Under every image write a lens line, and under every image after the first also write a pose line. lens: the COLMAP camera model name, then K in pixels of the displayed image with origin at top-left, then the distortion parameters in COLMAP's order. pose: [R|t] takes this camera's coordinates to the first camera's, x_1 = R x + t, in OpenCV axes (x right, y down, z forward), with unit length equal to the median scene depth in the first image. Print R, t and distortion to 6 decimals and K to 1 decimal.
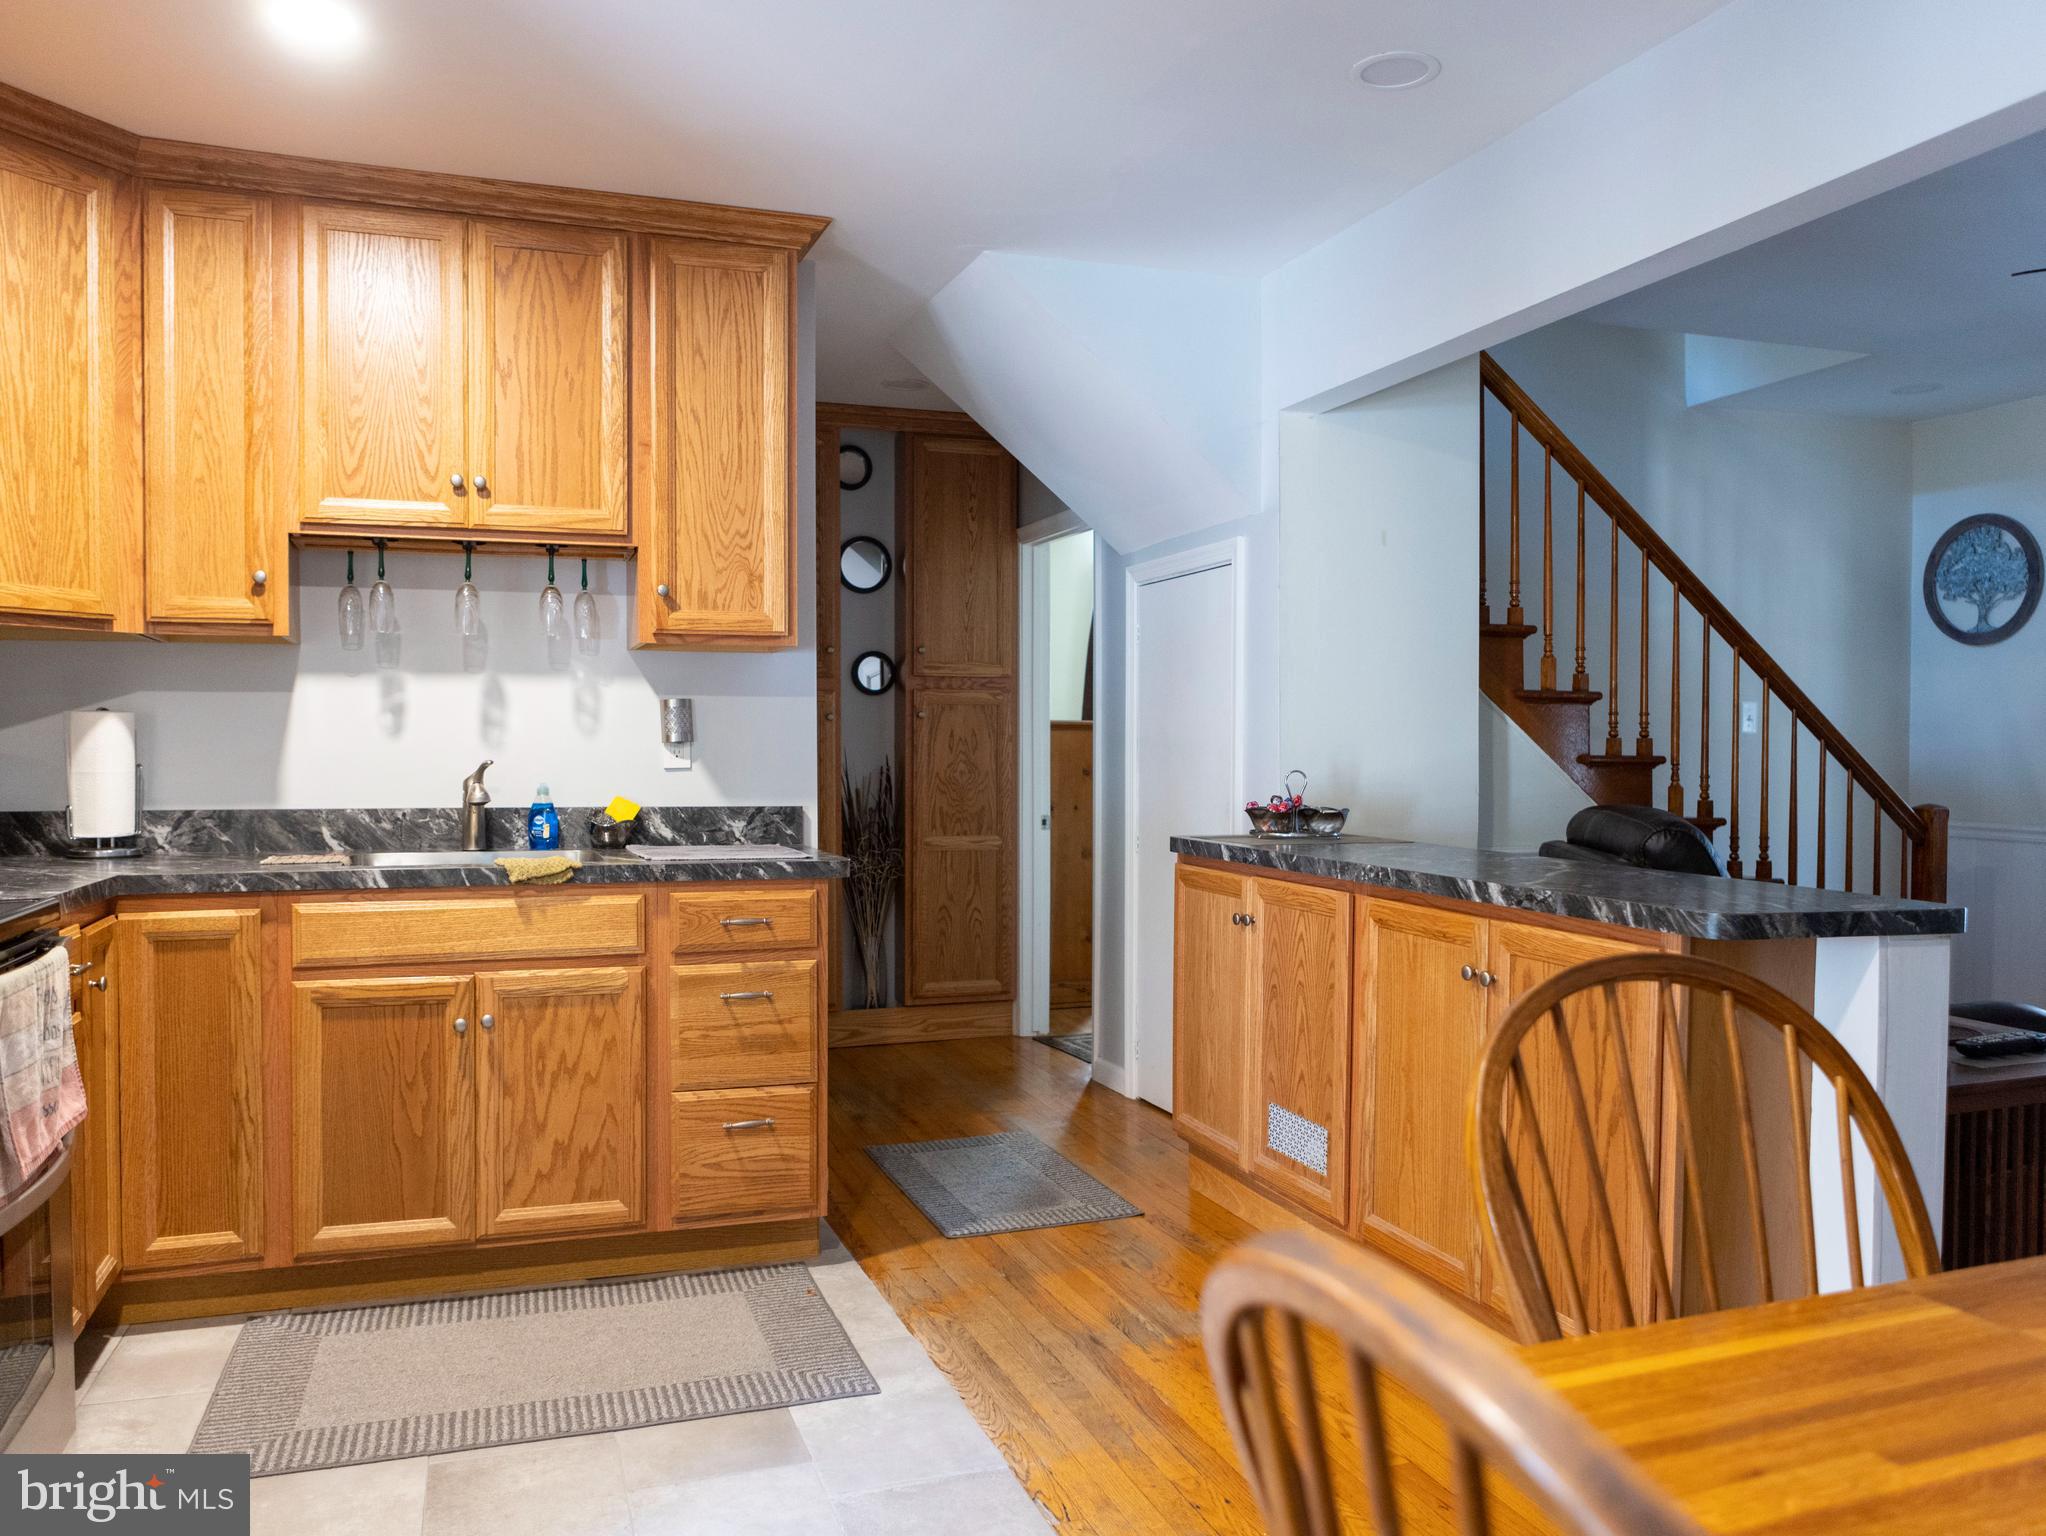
lens RADIAL K [[1541.2, 0, 1027.6], [0, 1541.2, 774.6], [0, 0, 1]] dist [-0.040921, 0.004994]
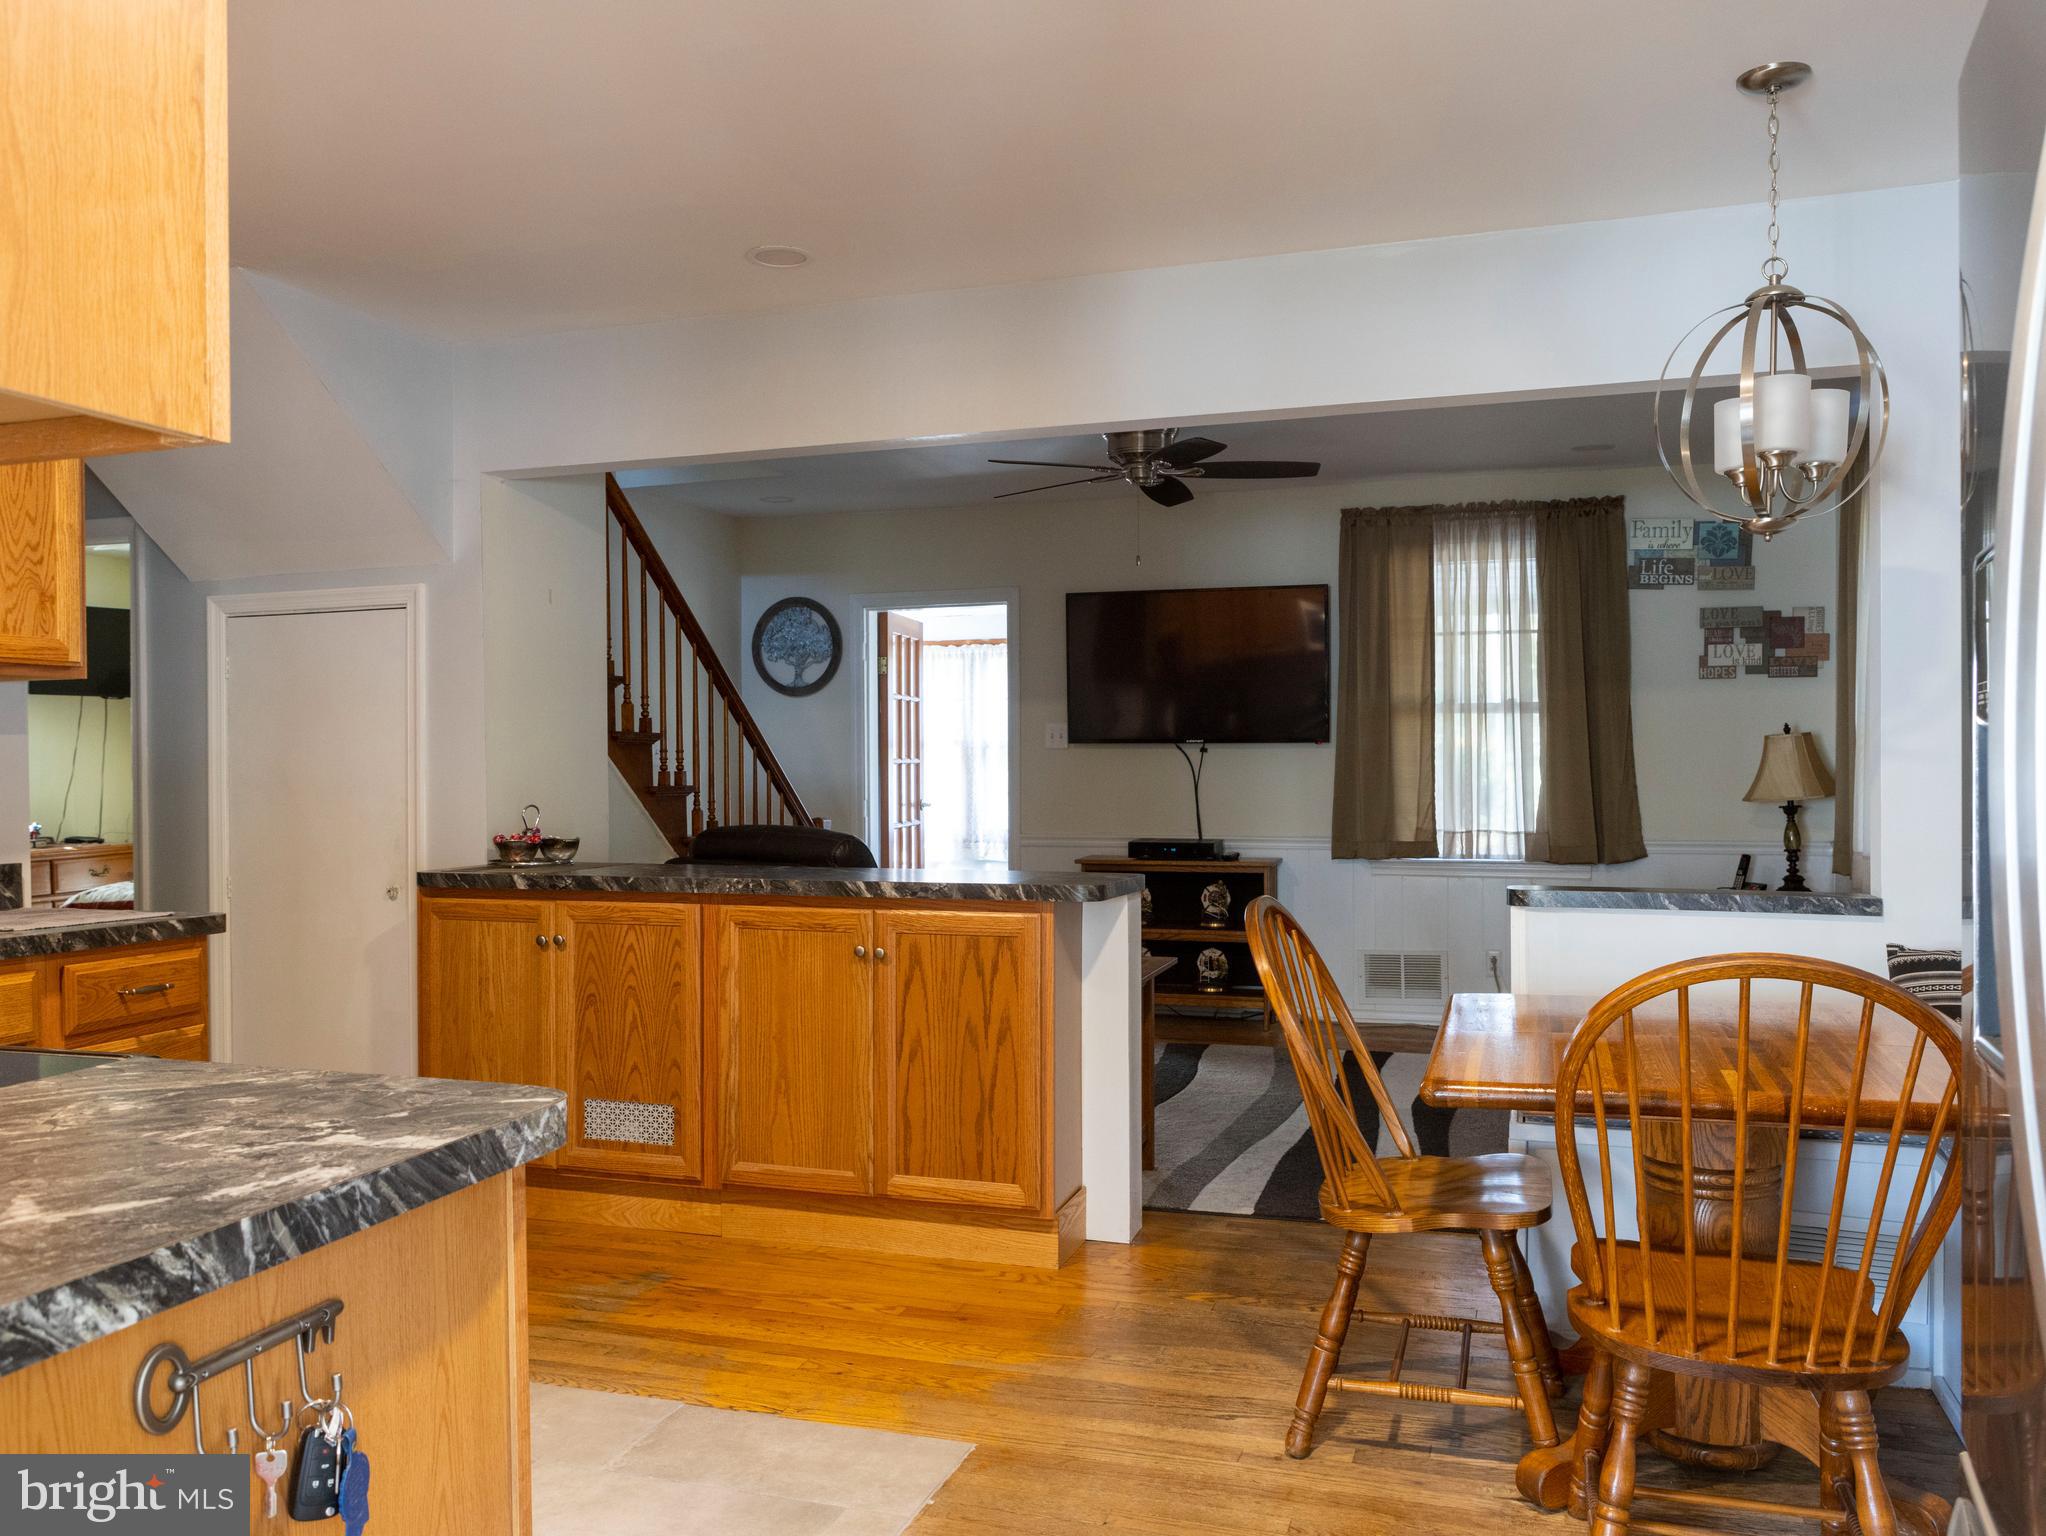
lens RADIAL K [[1589.3, 0, 1021.6], [0, 1589.3, 764.8], [0, 0, 1]] dist [-0.008056, -0.000582]
pose [[0.604591, -0.005705, 0.796516, -0.582923], [0.023261, 0.999674, -0.010496, -0.013096], [-0.796197, 0.024874, 0.604527, 0.031579]]
